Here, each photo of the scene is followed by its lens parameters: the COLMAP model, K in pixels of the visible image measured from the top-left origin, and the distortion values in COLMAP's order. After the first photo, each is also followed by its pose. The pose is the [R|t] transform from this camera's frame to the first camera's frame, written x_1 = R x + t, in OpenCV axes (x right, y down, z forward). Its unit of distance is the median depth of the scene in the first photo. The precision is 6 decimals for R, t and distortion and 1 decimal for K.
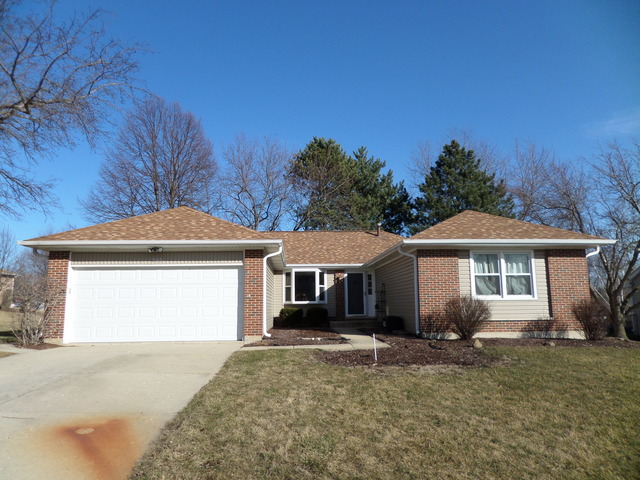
lens RADIAL K [[455.7, 0, 320.1], [0, 455.7, 238.3], [0, 0, 1]] dist [0.004498, 0.000723]
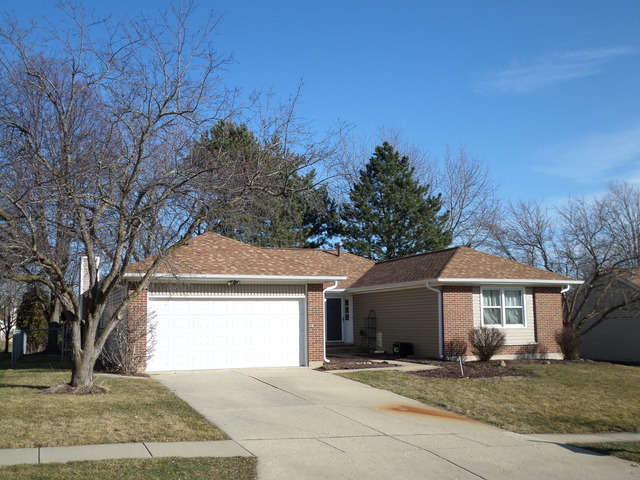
lens RADIAL K [[672.0, 0, 319.8], [0, 672.0, 241.0], [0, 0, 1]] dist [-0.004852, 0.000000]
pose [[0.947113, 0.039059, 0.318515, -0.630731], [-0.046101, 0.998830, 0.014595, -0.099161], [-0.317572, -0.028507, 0.947806, -0.523018]]
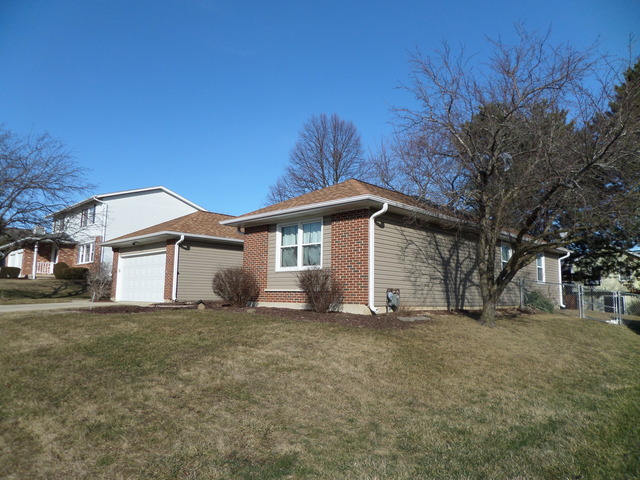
lens RADIAL K [[455.7, 0, 319.0], [0, 455.7, 240.0], [0, 0, 1]] dist [0.004498, 0.000723]
pose [[0.681228, -0.065445, -0.729140, 1.150302], [0.164885, 0.984121, 0.065719, 0.010871], [0.713261, -0.164994, 0.681202, 0.363827]]
